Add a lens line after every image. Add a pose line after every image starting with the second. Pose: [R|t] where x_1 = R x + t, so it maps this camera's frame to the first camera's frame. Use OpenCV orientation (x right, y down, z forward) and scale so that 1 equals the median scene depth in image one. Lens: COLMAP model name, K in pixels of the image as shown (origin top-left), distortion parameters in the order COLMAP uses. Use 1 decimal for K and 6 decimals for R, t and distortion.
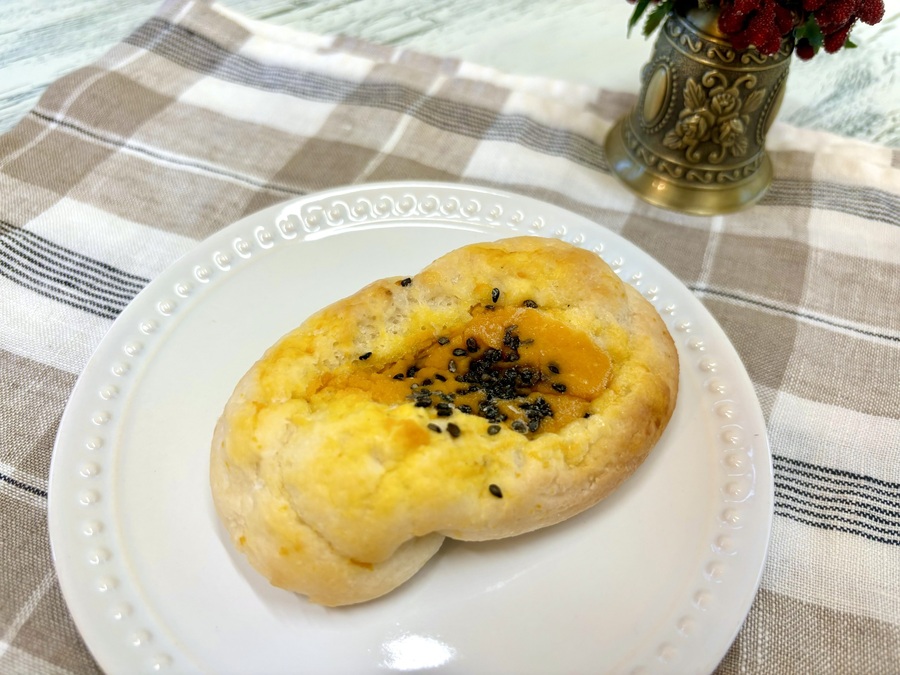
lens RADIAL K [[691.5, 0, 443.0], [0, 691.5, 333.8], [0, 0, 1]] dist [0.001629, -0.036257]
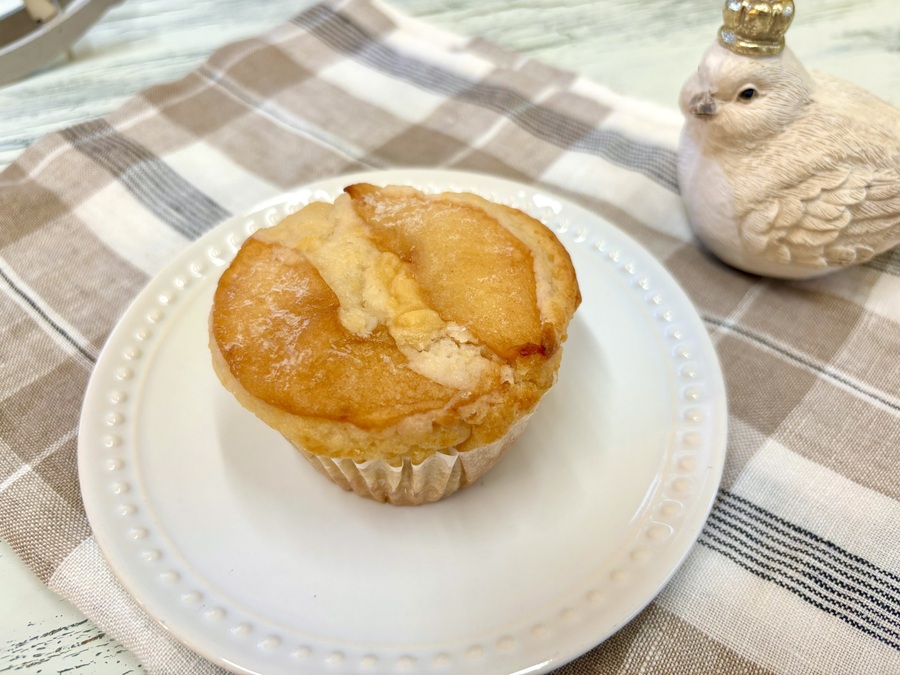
lens RADIAL K [[689.3, 0, 456.3], [0, 689.3, 323.0], [0, 0, 1]] dist [0.006118, -0.046614]
pose [[0.953033, 0.209885, -0.218350, 0.216041], [-0.215666, 0.976464, -0.002706, 0.018809], [0.212642, 0.049670, 0.975867, -0.055182]]
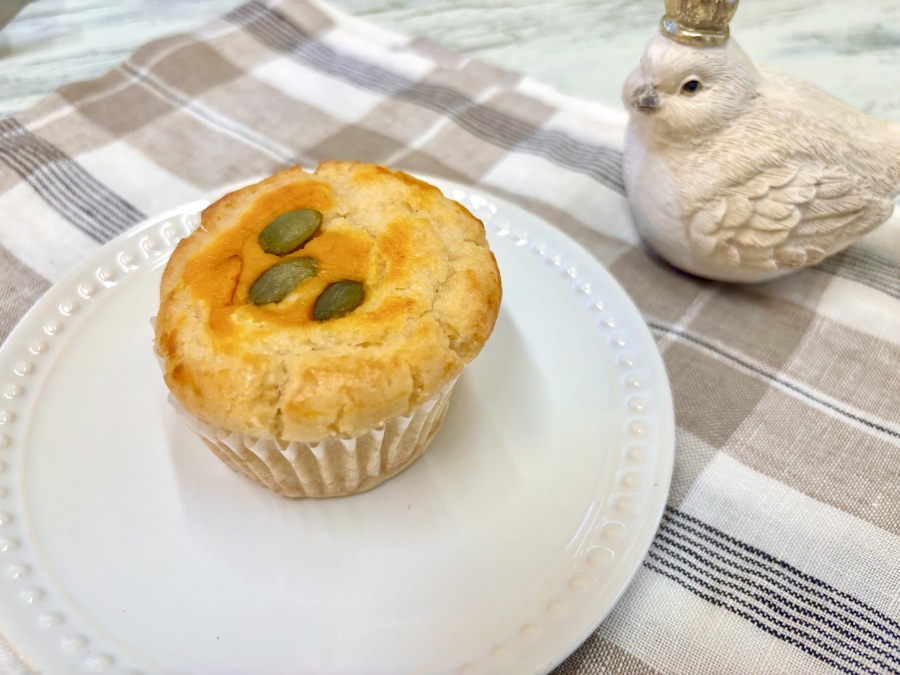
lens RADIAL K [[693.2, 0, 453.2], [0, 693.2, 327.2], [0, 0, 1]] dist [-0.013661, -0.016831]
pose [[0.964477, 0.197920, -0.174962, 0.244086], [-0.205804, 0.978194, -0.027949, 0.017534], [0.165615, 0.062964, 0.984178, 0.019284]]
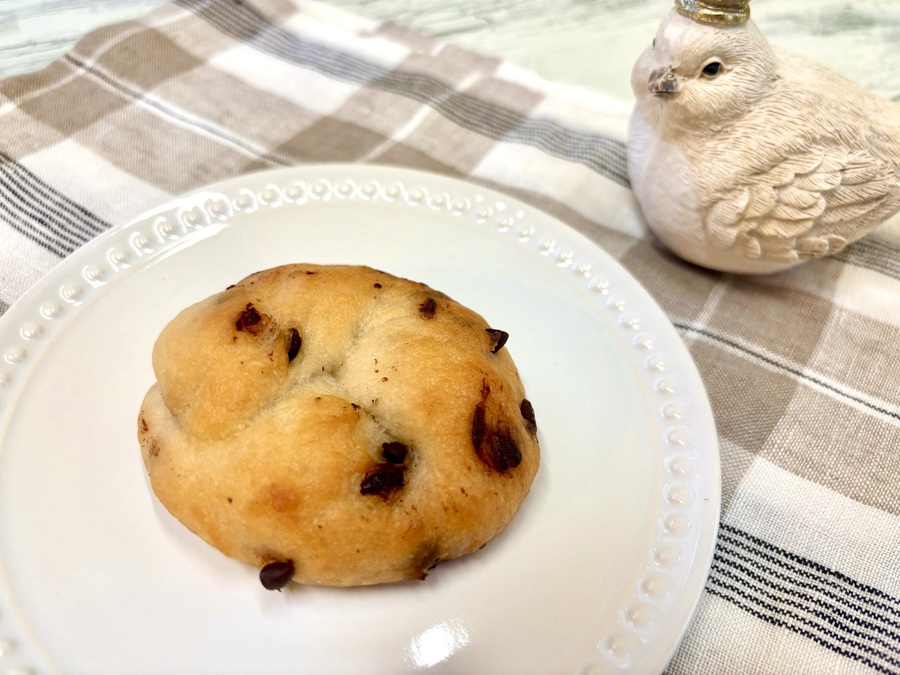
lens RADIAL K [[693.0, 0, 444.3], [0, 693.0, 325.0], [0, 0, 1]] dist [0.007233, -0.055506]
pose [[0.981673, 0.159958, -0.103590, 0.145650], [-0.163709, 0.986090, -0.028724, 0.007845], [0.097554, 0.045156, 0.994205, 0.076548]]
